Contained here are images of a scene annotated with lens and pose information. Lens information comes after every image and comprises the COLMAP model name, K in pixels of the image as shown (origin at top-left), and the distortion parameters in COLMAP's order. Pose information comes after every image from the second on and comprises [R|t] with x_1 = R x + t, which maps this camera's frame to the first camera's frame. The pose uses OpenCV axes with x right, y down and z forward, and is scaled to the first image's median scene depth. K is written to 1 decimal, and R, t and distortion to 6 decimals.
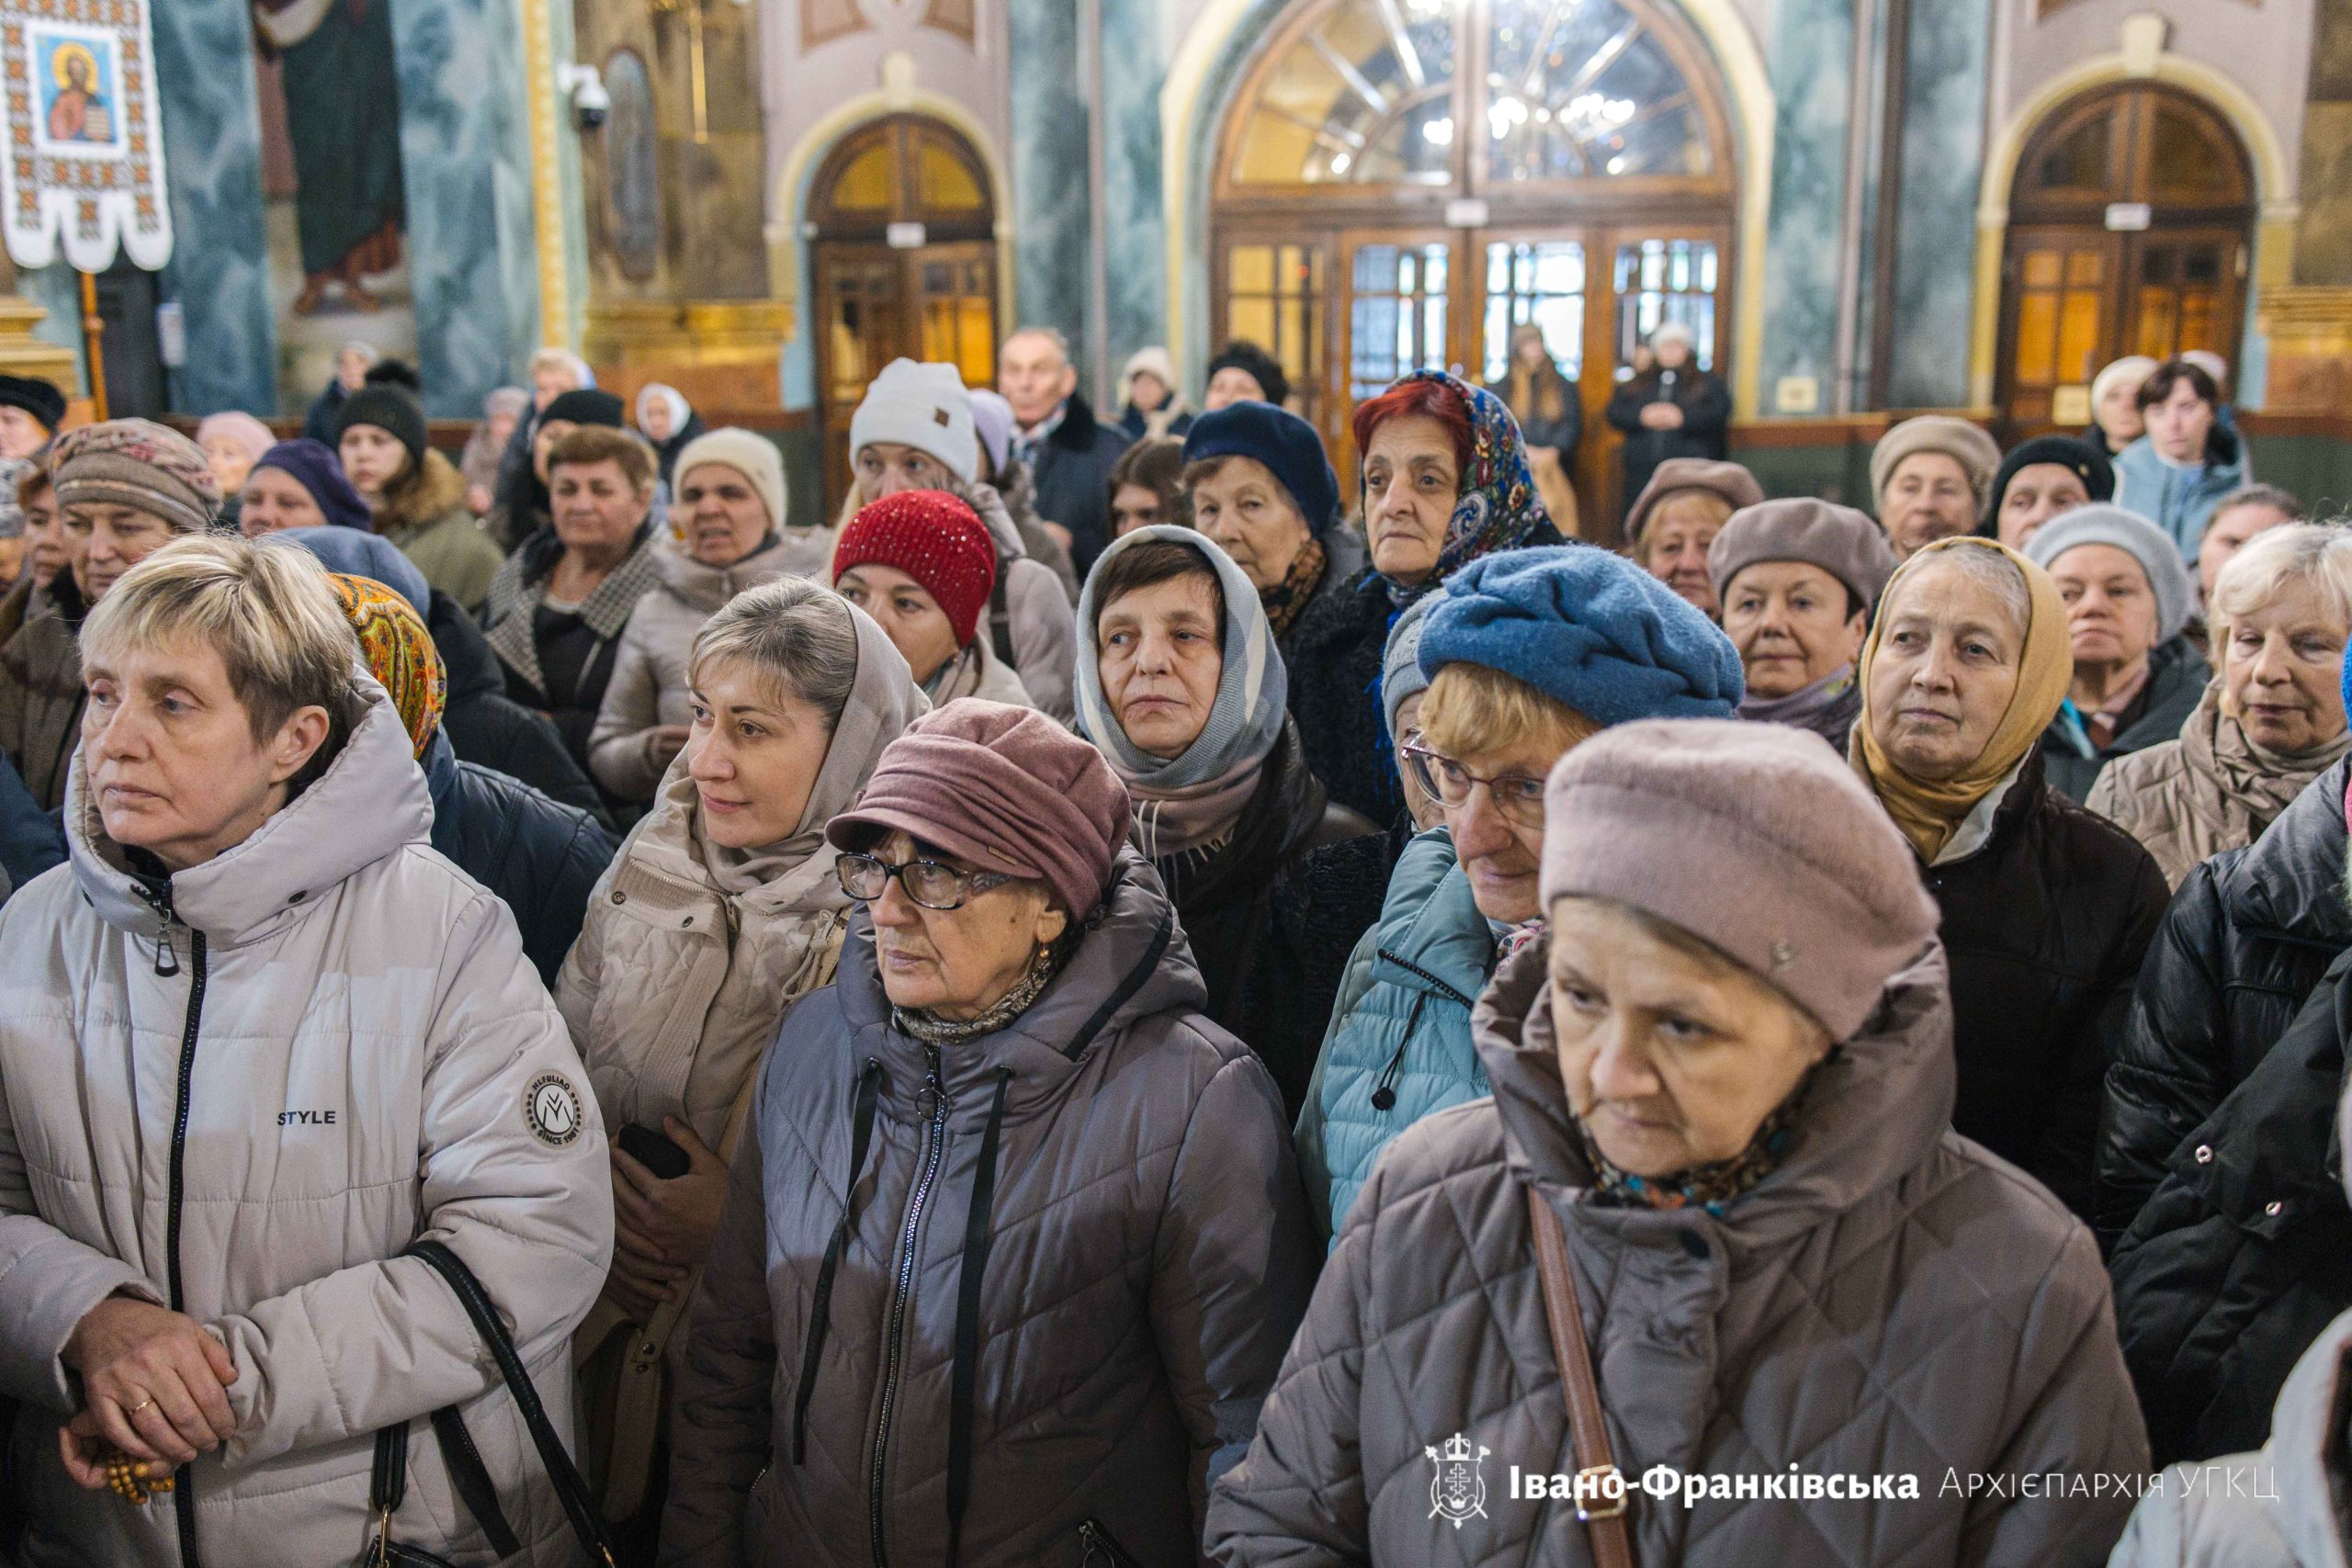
lens RADIAL K [[2337.7, 0, 1176.0], [0, 2337.7, 784.0], [0, 0, 1]] dist [0.028239, -0.006931]
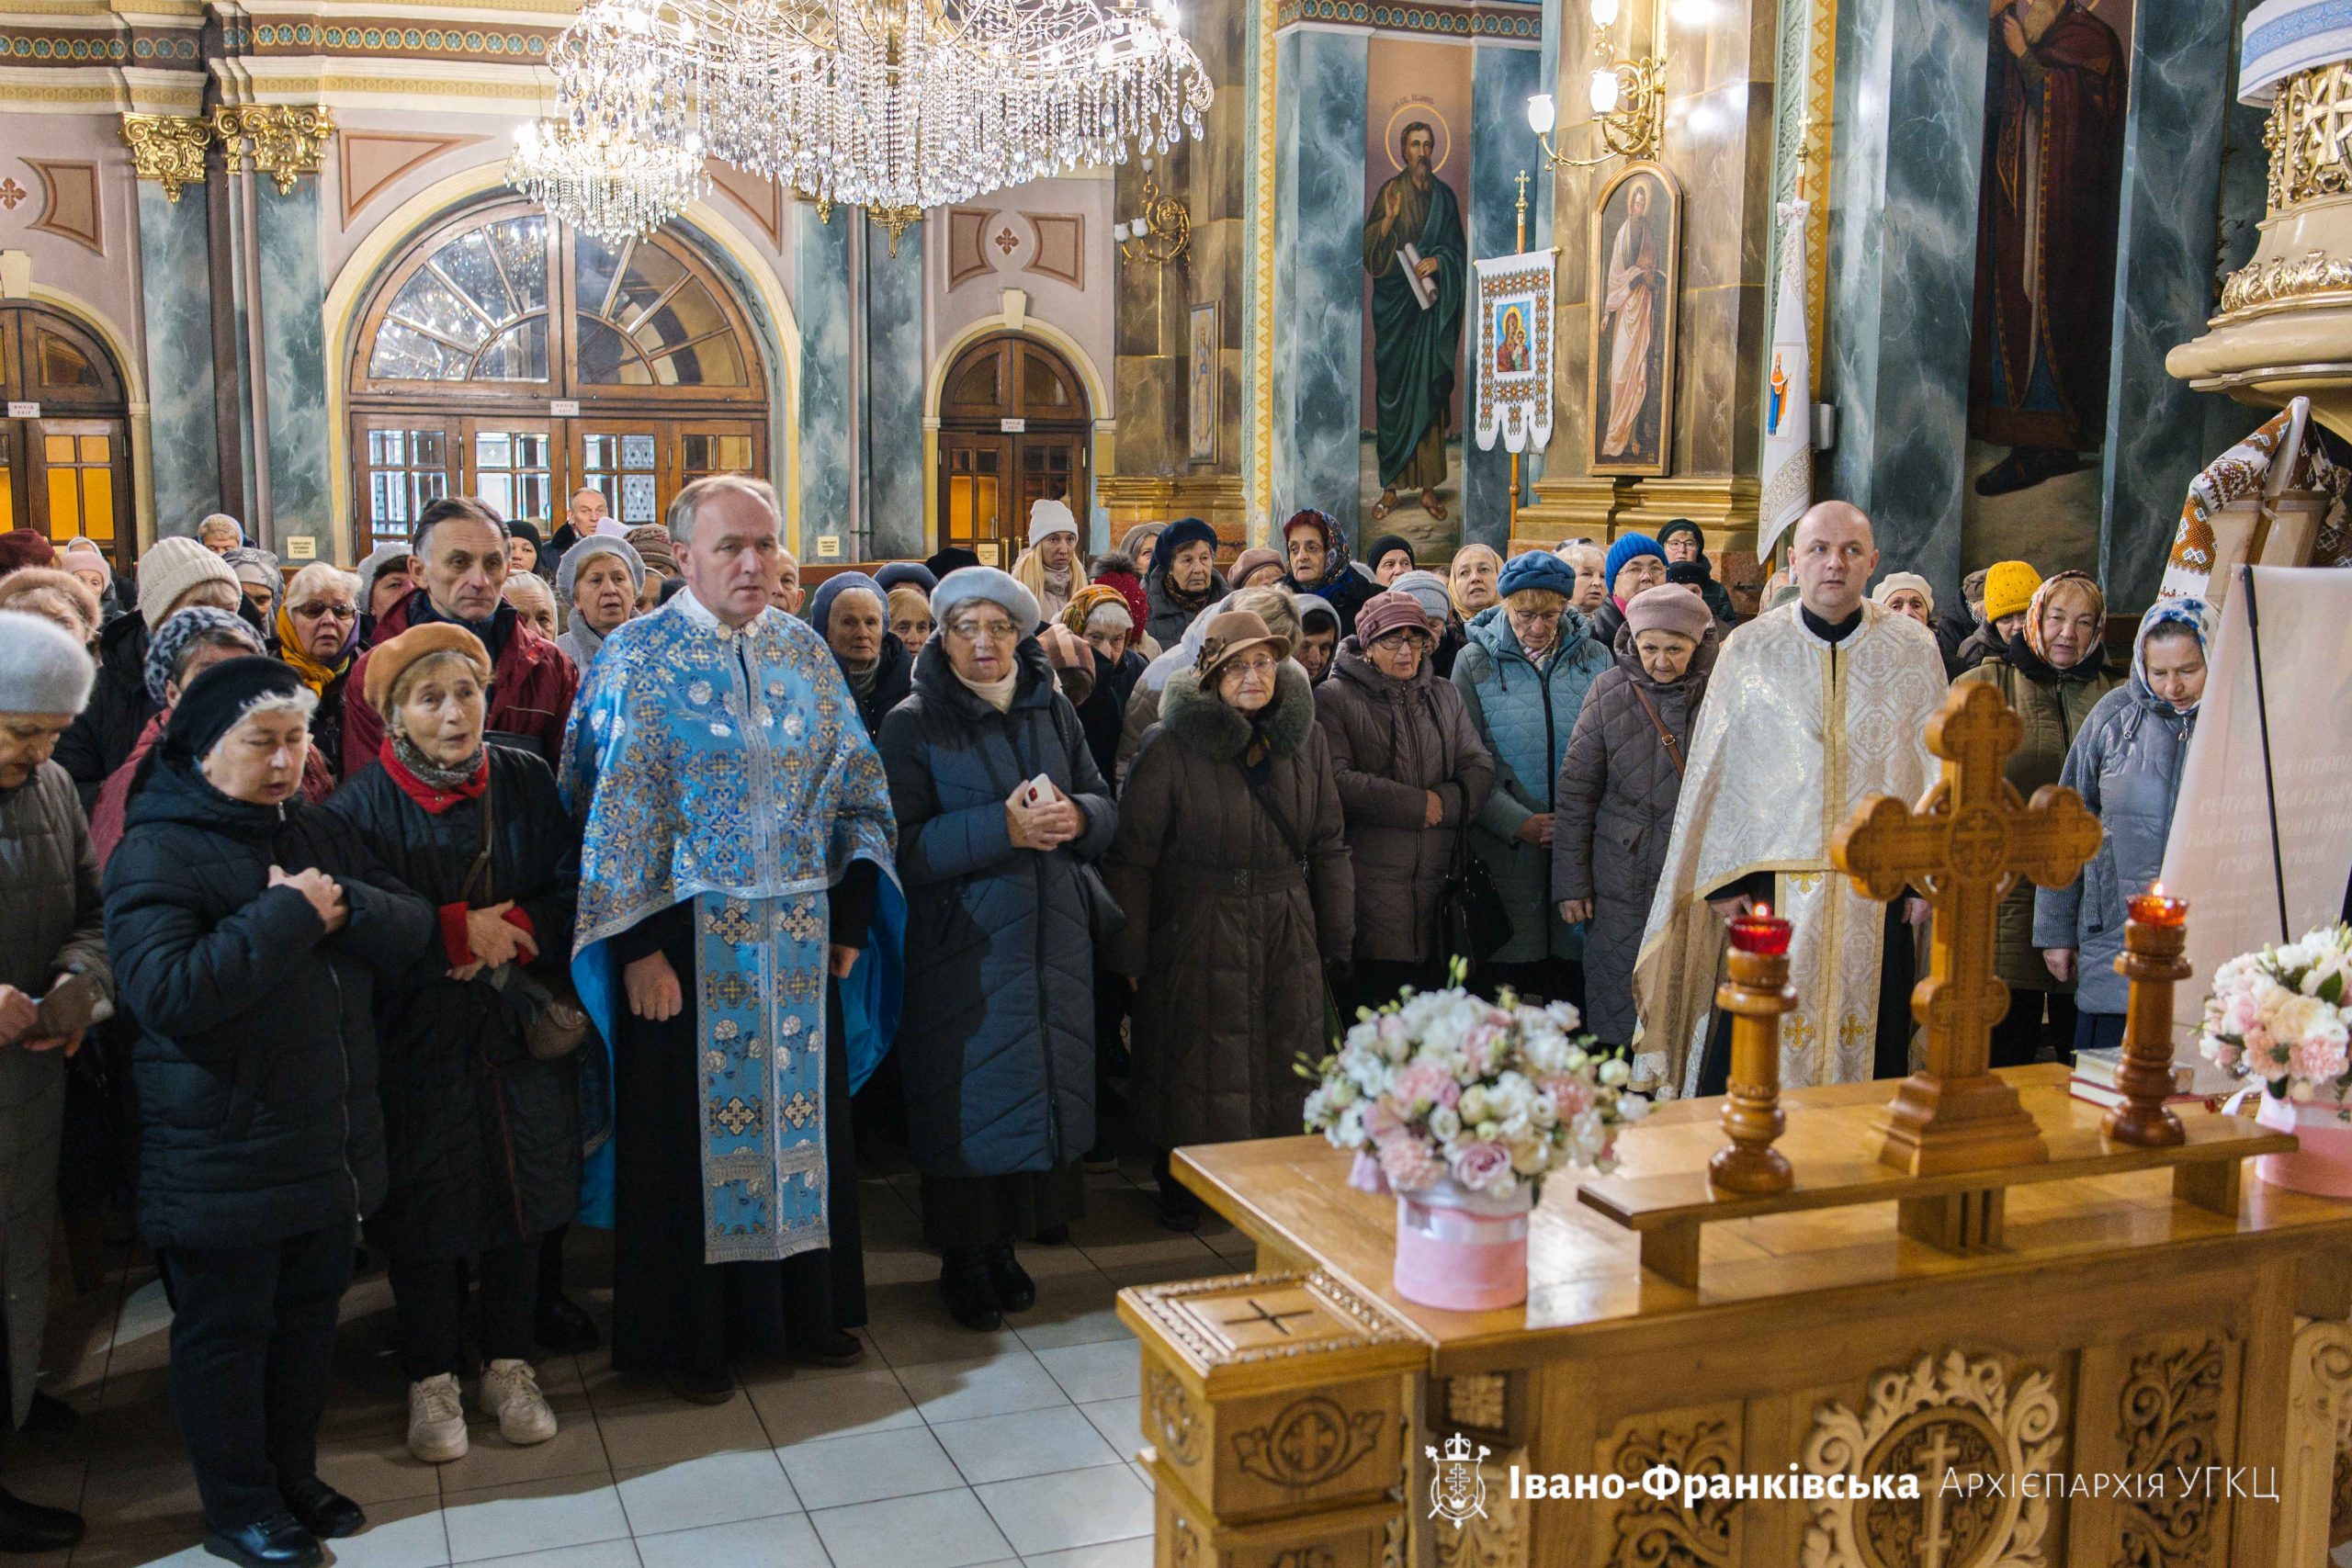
lens RADIAL K [[2338.6, 0, 1159.7], [0, 2338.6, 791.0], [0, 0, 1]] dist [0.006413, 0.001341]
pose [[0.839240, -0.060200, 0.540418, -0.311504], [0.097730, 0.994368, -0.041001, 0.050319], [-0.534906, 0.087225, 0.840397, -0.237805]]
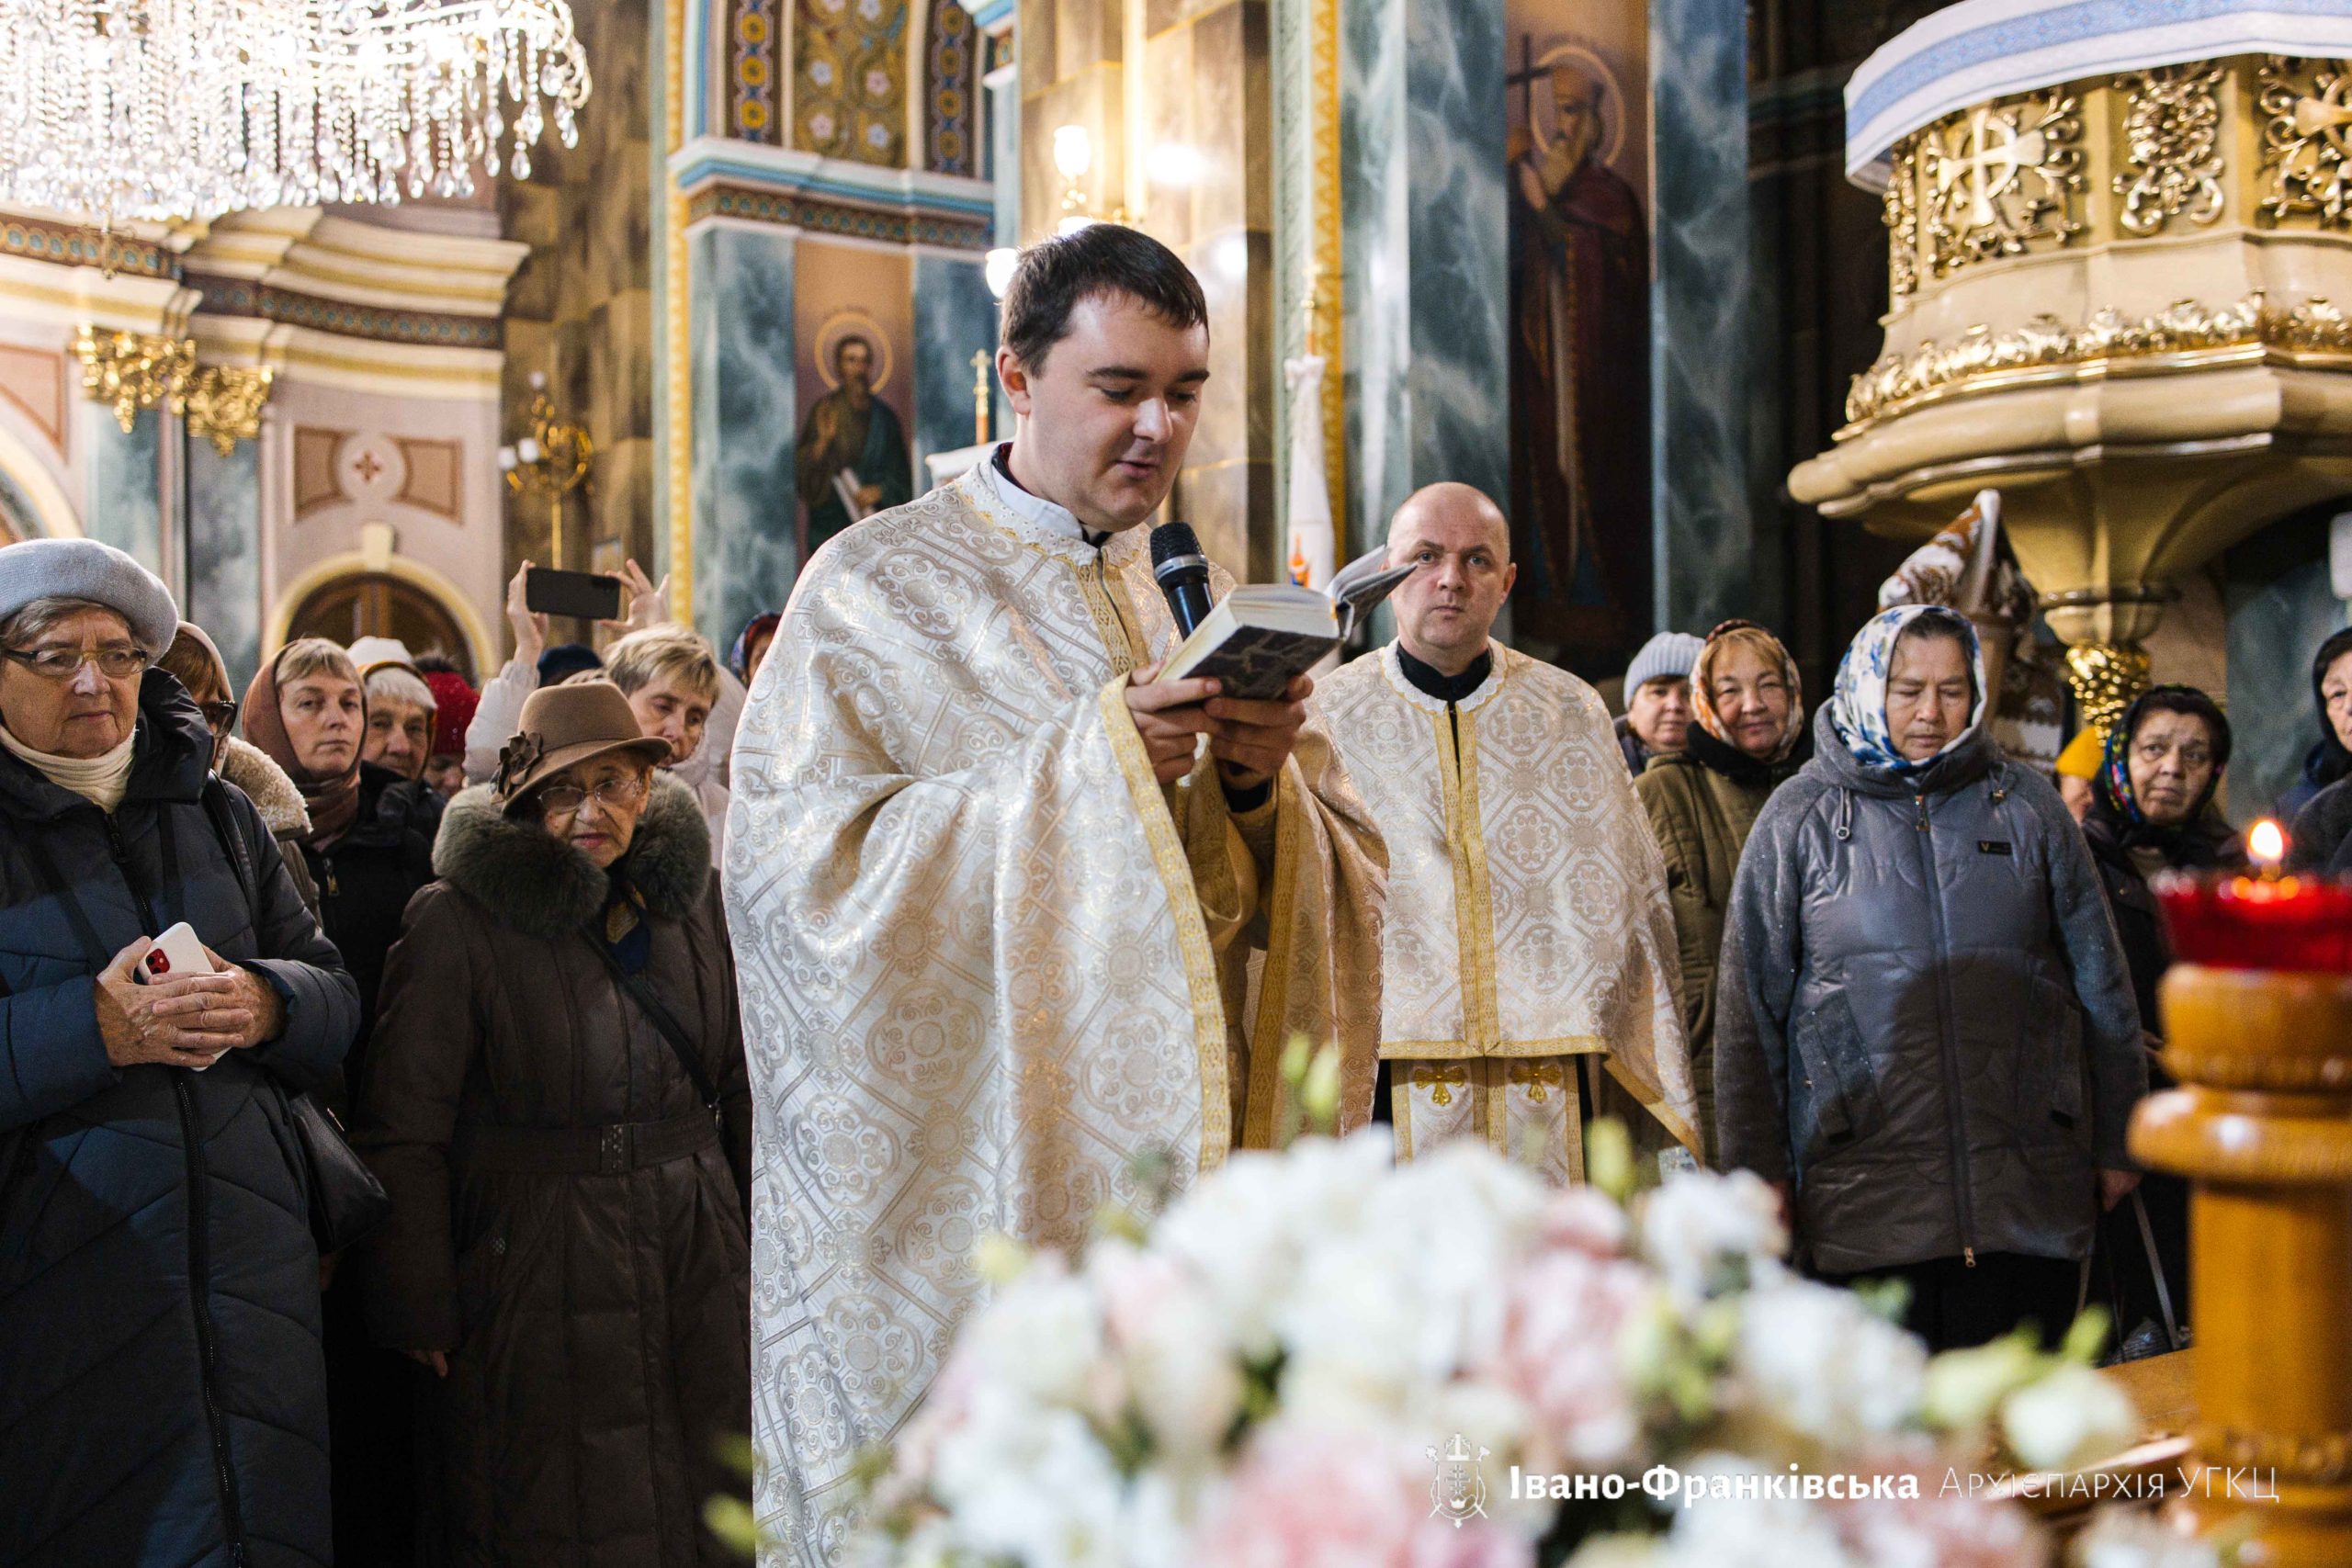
lens RADIAL K [[2423.1, 0, 1176.0], [0, 2423.1, 784.0], [0, 0, 1]] dist [0.013209, -0.006156]
pose [[0.684875, 0.005633, 0.728638, -0.221240], [0.153766, 0.976334, -0.152078, 0.061769], [-0.712251, 0.216194, 0.667801, -0.111109]]
